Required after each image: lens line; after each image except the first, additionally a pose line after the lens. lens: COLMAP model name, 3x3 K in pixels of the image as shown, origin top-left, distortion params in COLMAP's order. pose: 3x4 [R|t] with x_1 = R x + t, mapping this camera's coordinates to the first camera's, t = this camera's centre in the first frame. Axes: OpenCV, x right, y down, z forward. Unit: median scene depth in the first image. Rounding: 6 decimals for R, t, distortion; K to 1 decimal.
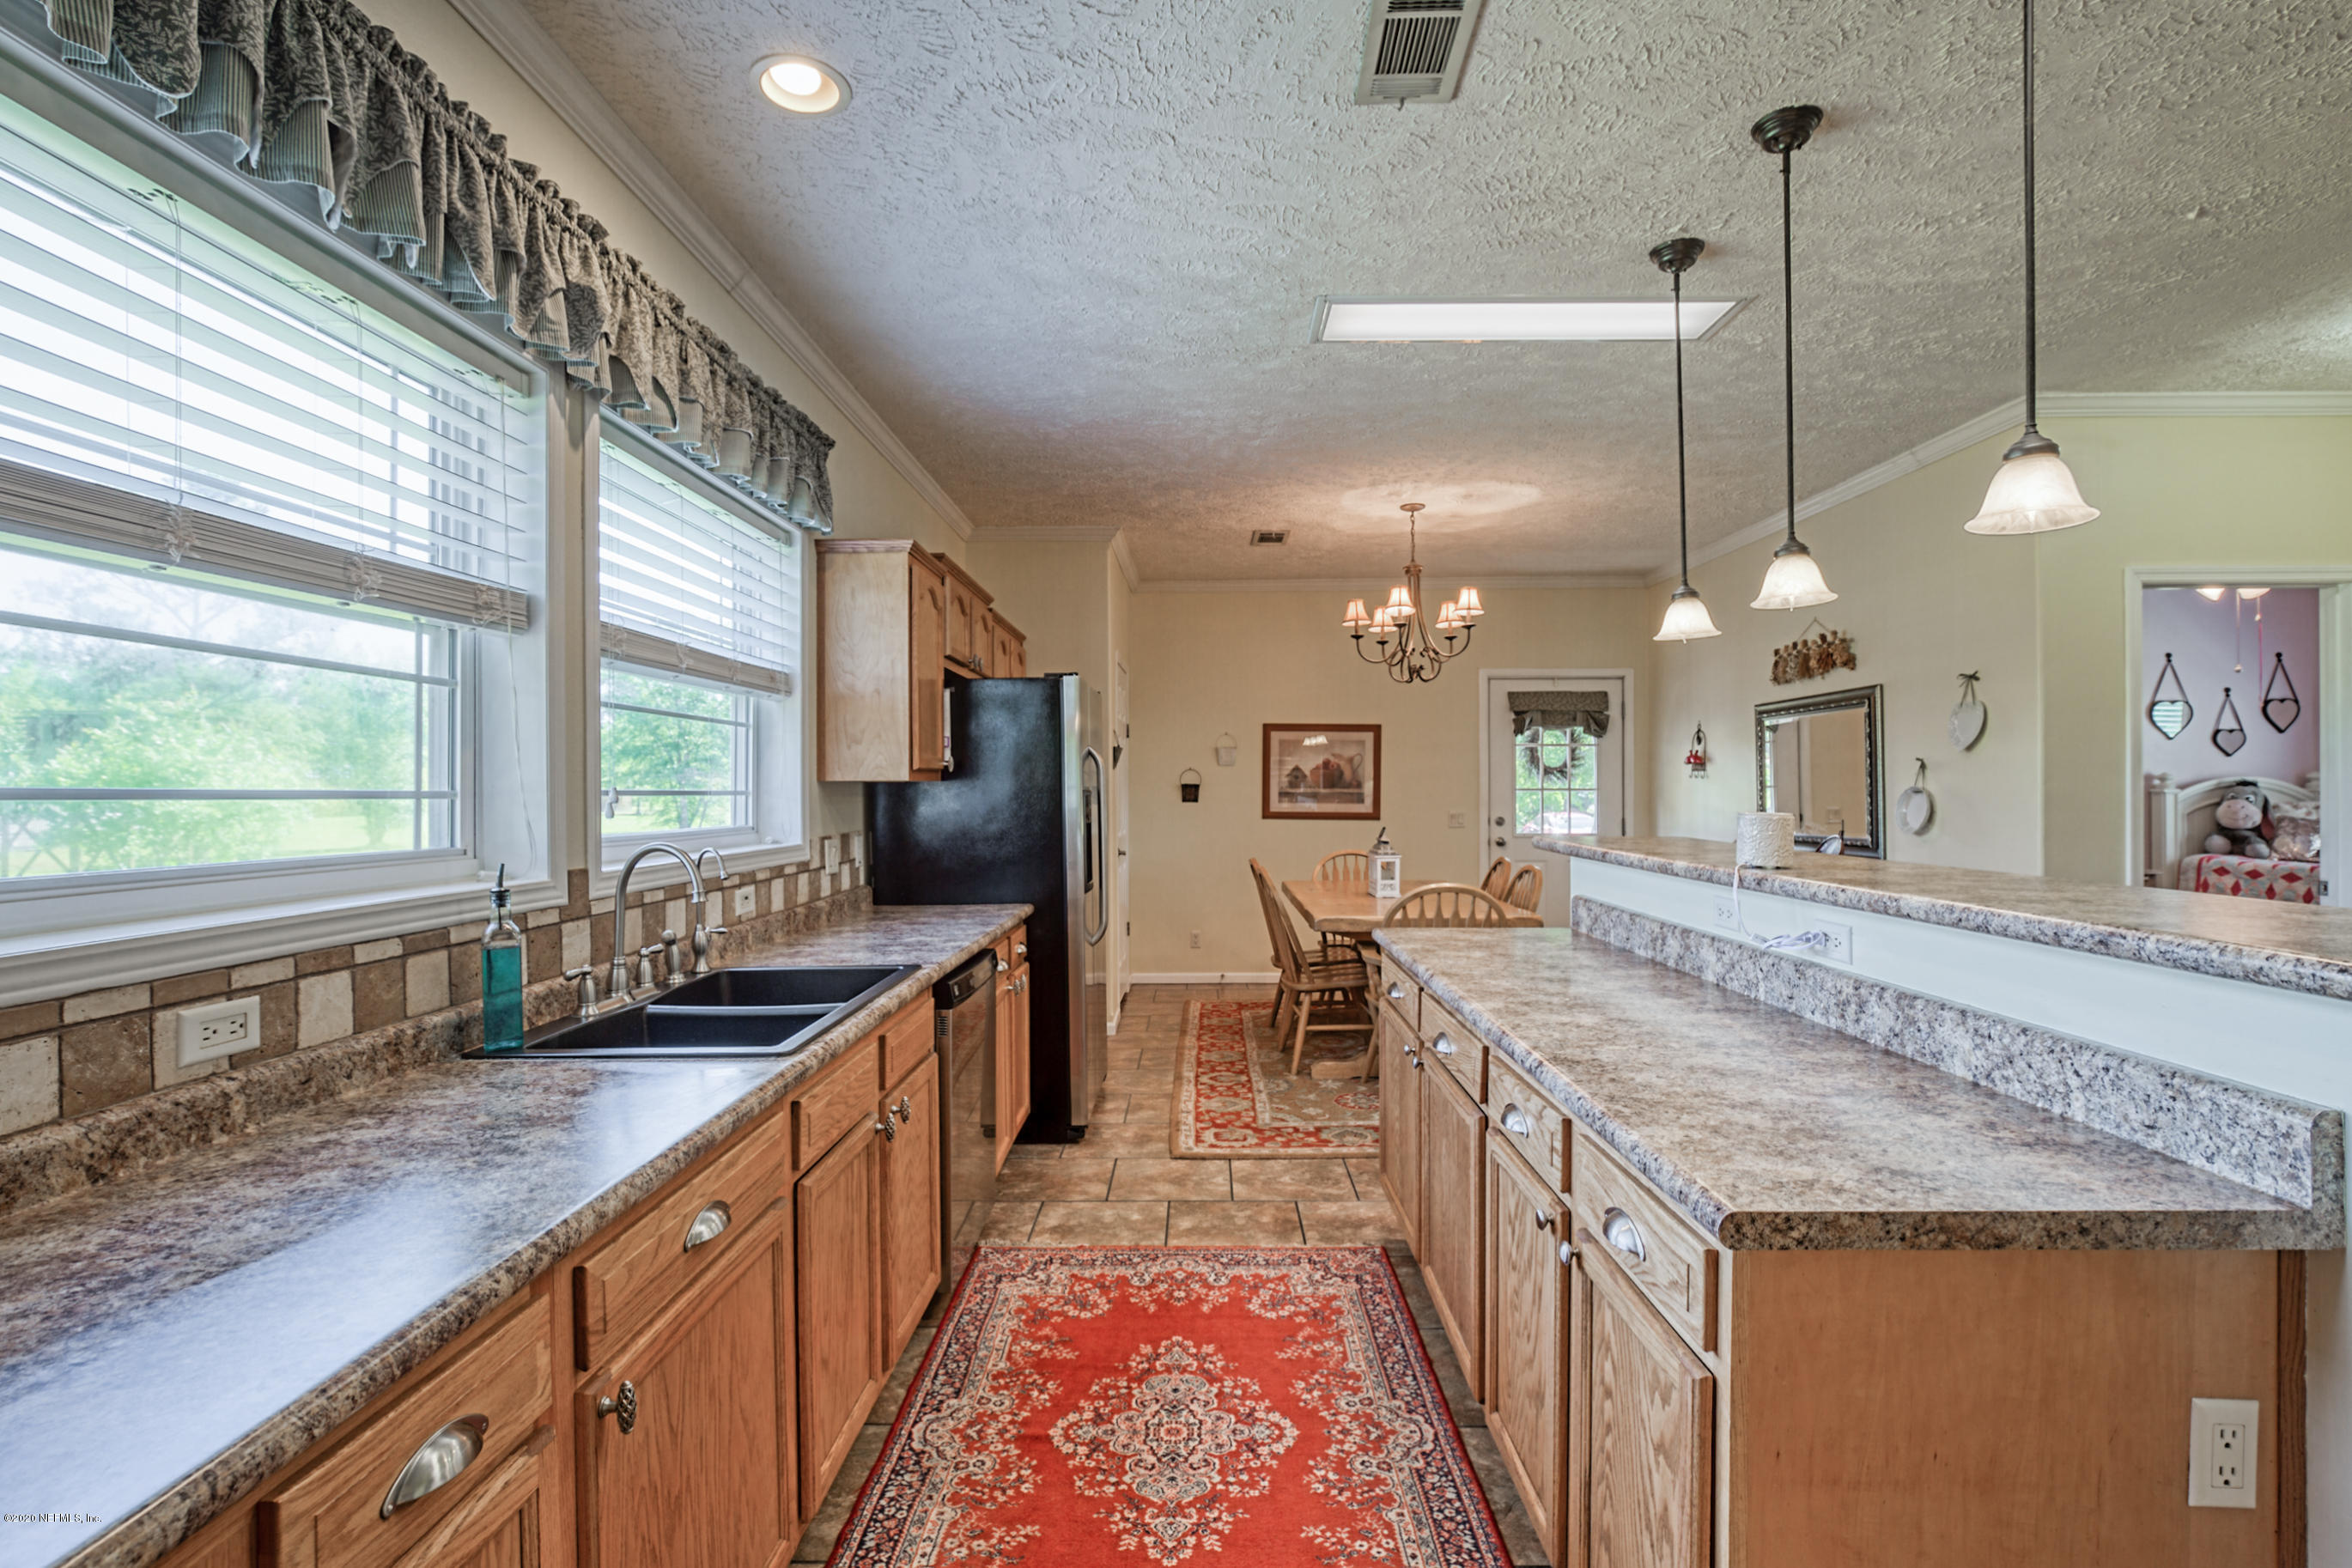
lens RADIAL K [[1089.2, 0, 1186.3], [0, 1089.2, 791.6], [0, 0, 1]] dist [-0.028383, 0.009968]
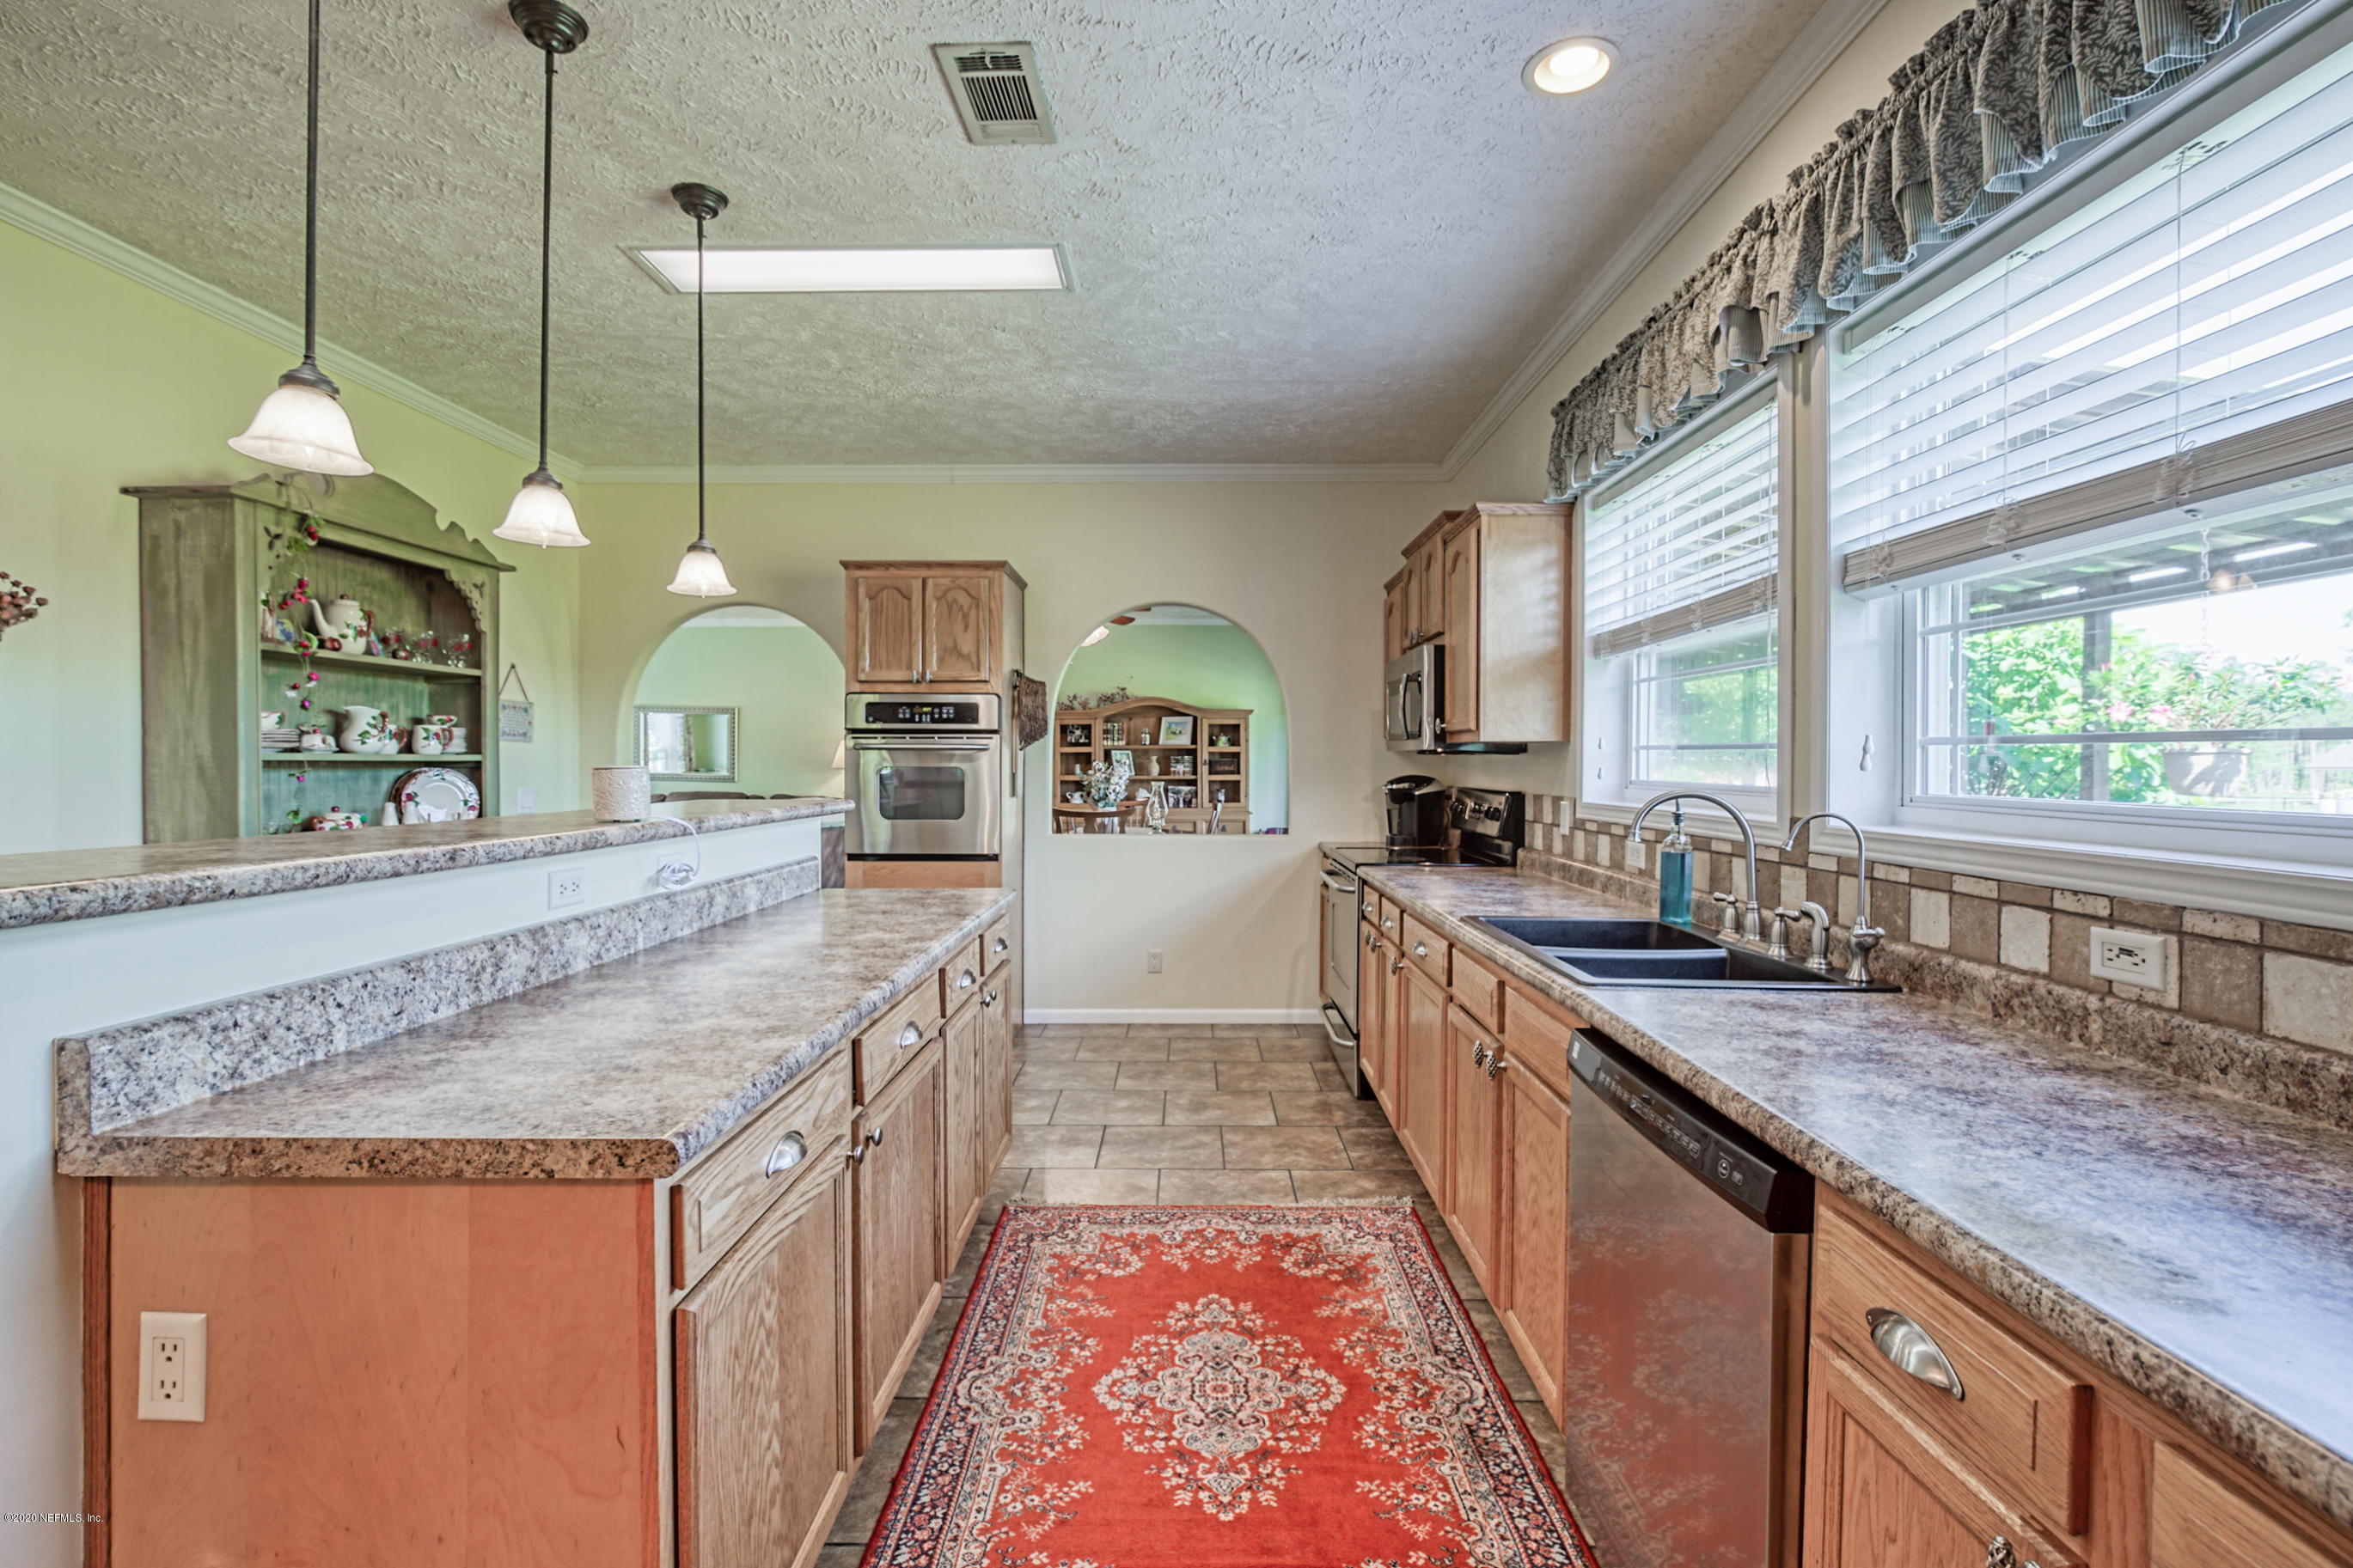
lens RADIAL K [[1089.5, 0, 1186.8], [0, 1089.5, 791.6], [0, 0, 1]] dist [-0.028383, 0.009968]
pose [[-0.999937, -0.002244, -0.011042, 0.021488], [-0.002581, 0.999529, 0.030565, 0.011616], [0.010969, 0.030591, -0.999472, 1.396313]]
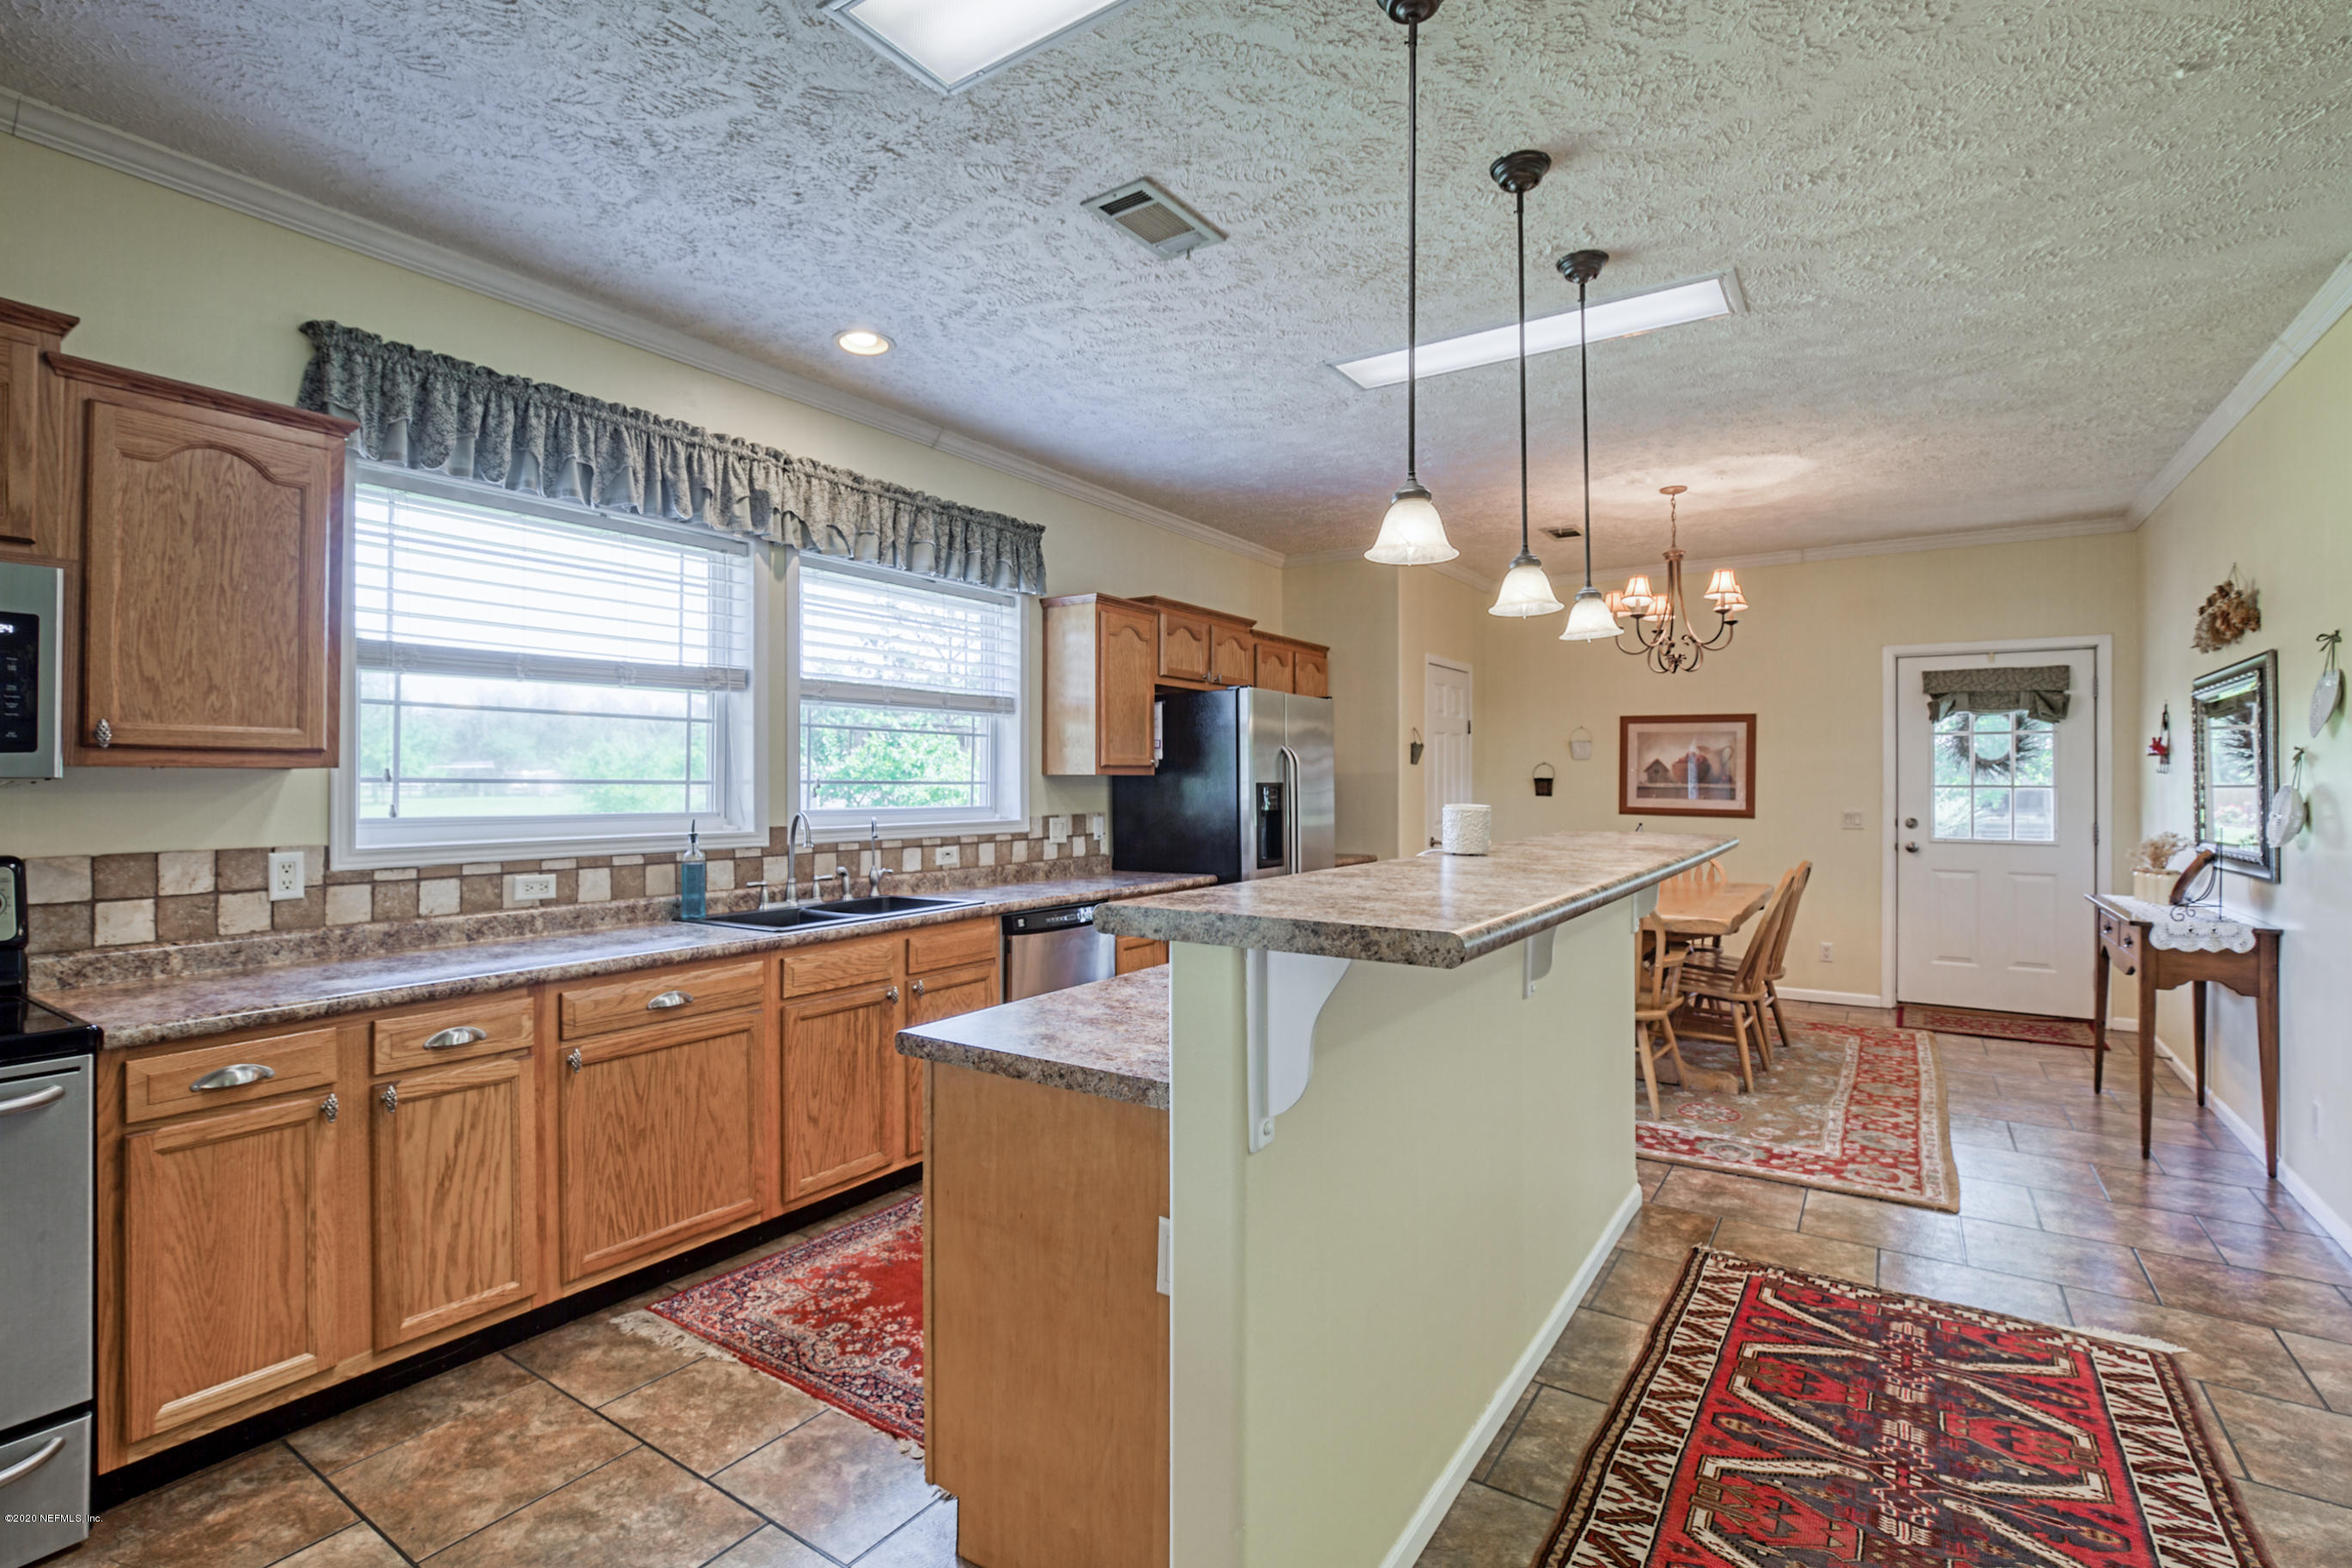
lens RADIAL K [[1091.5, 0, 1180.3], [0, 1091.5, 783.9], [0, 0, 1]] dist [-0.018706, 0.006115]
pose [[0.839503, 0.006760, -0.543313, 0.628896], [-0.006938, 0.999974, 0.001723, -0.002101], [0.543311, 0.002323, 0.839528, -0.070336]]
